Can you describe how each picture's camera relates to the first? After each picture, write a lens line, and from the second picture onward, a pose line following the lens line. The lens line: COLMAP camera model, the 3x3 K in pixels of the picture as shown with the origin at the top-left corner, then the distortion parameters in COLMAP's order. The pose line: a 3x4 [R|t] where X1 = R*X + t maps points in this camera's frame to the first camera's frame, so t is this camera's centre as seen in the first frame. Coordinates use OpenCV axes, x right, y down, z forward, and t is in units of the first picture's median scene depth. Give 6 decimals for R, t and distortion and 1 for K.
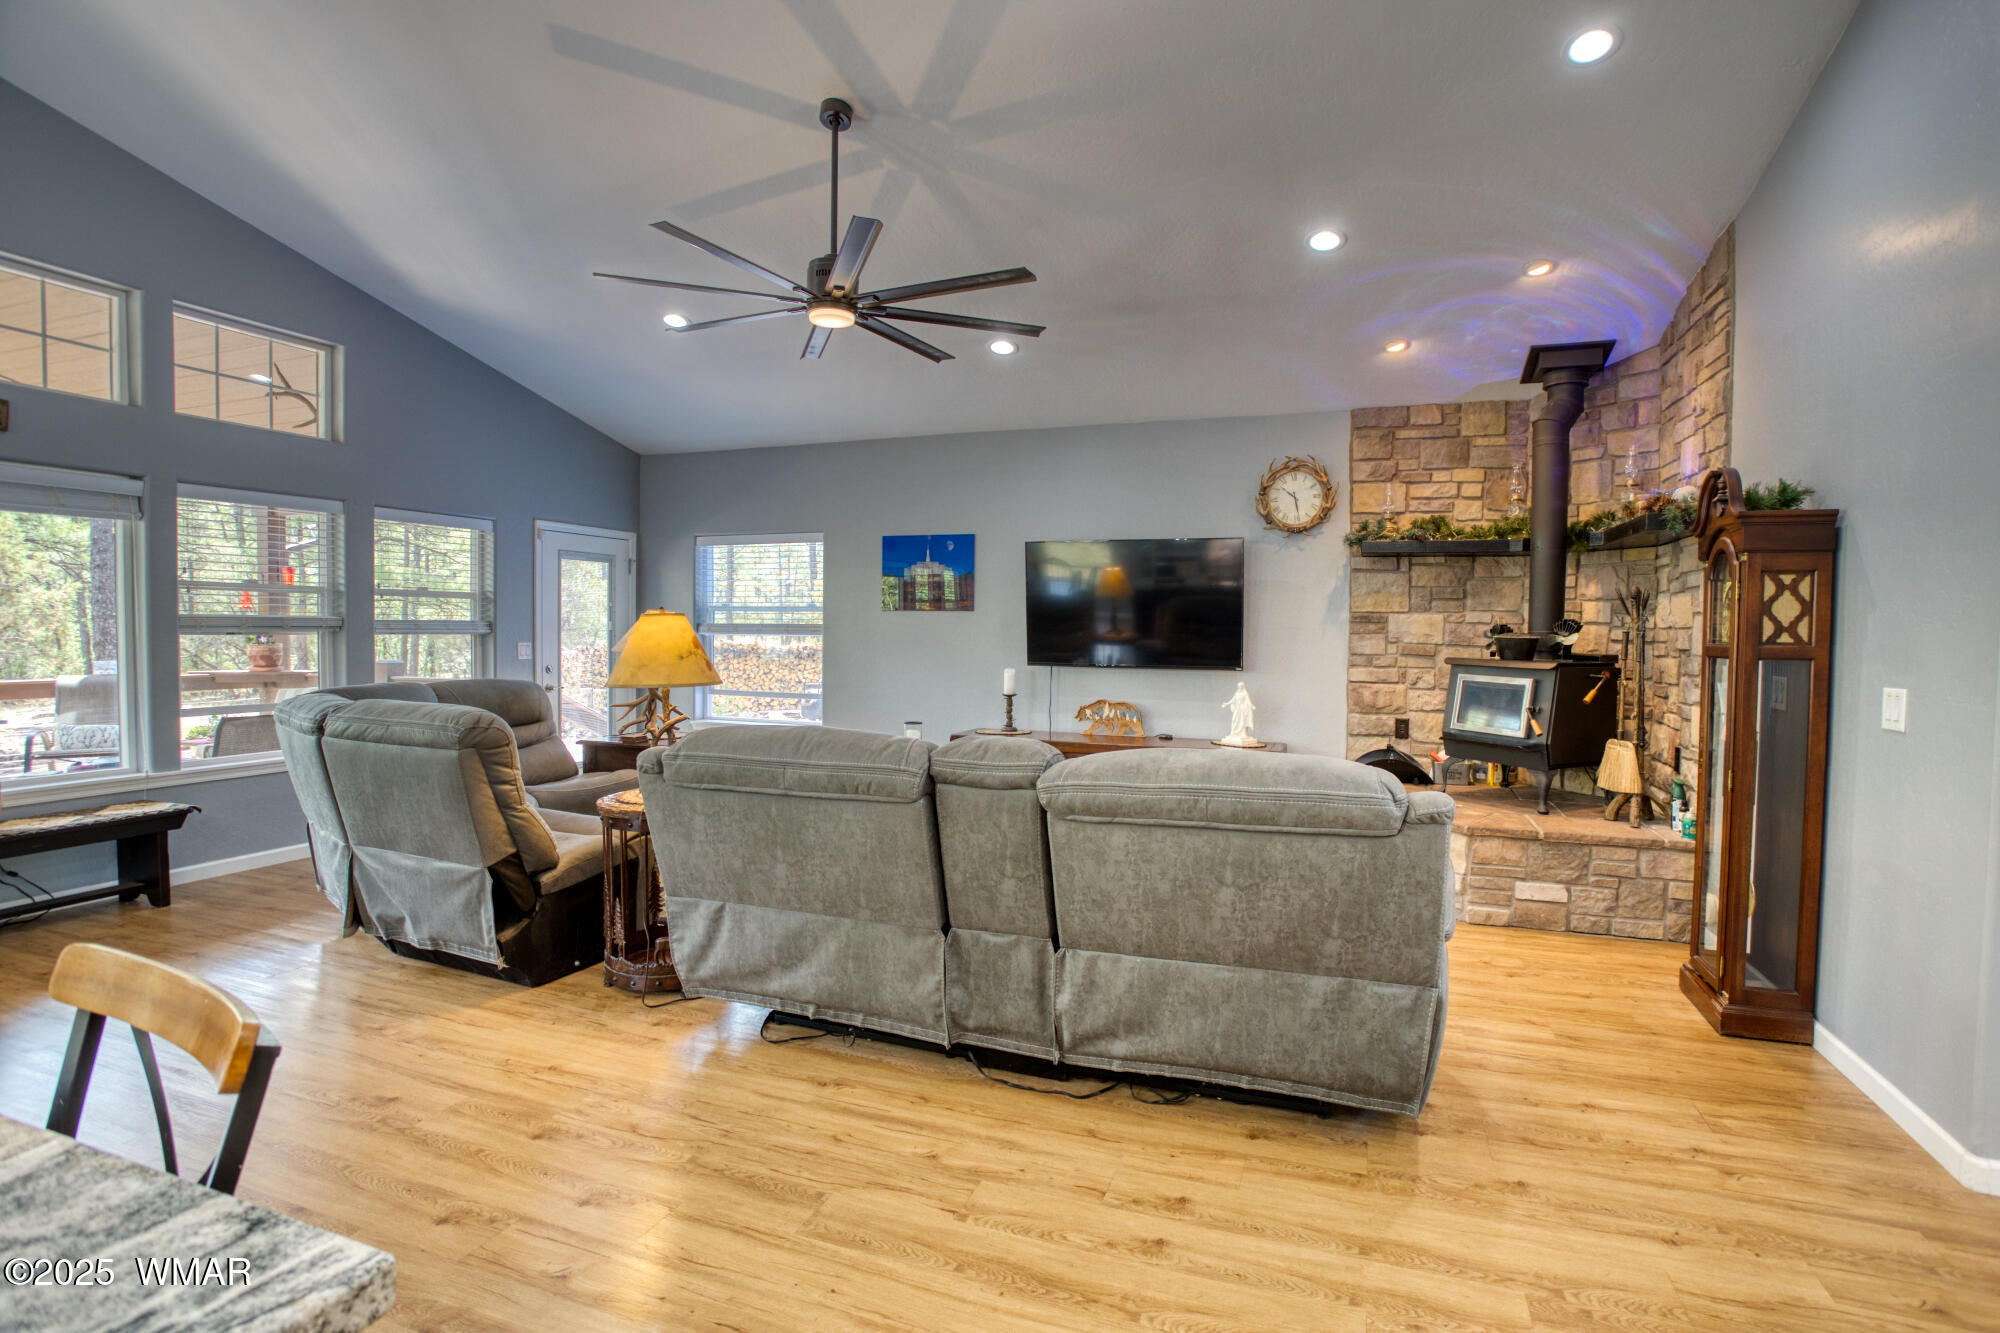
lens RADIAL K [[972.9, 0, 1001.3], [0, 972.9, 669.0], [0, 0, 1]] dist [-0.050891, 0.007229]
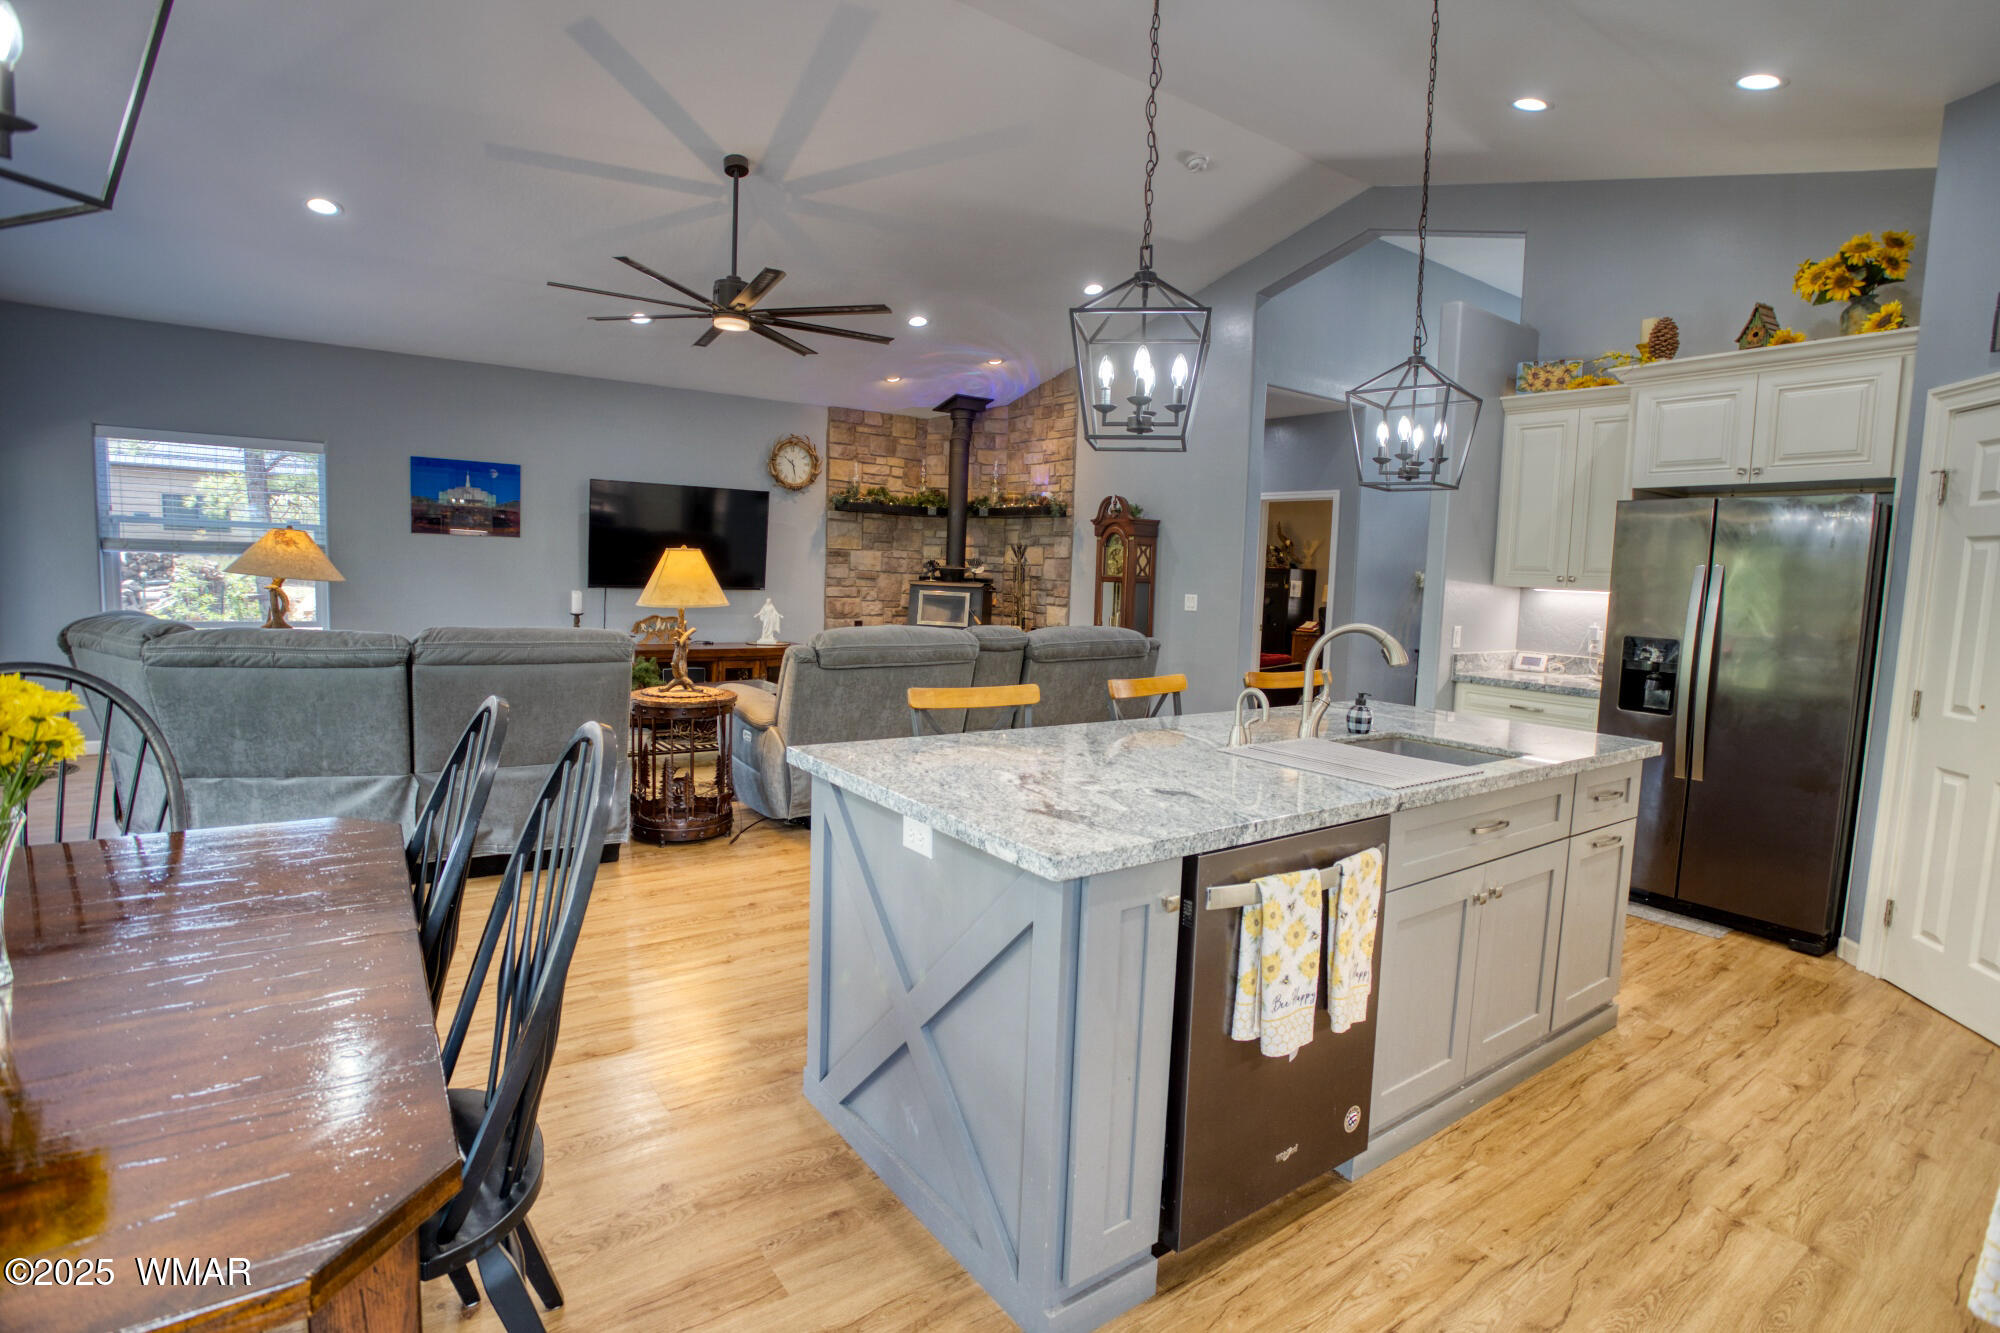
lens RADIAL K [[972.9, 0, 1007.4], [0, 972.9, 658.8], [0, 0, 1]] dist [-0.050891, 0.007229]
pose [[0.564715, -0.068110, 0.822470, -0.706217], [0.006107, 0.996906, 0.078362, -0.006820], [-0.825263, -0.039229, 0.563384, -0.044876]]
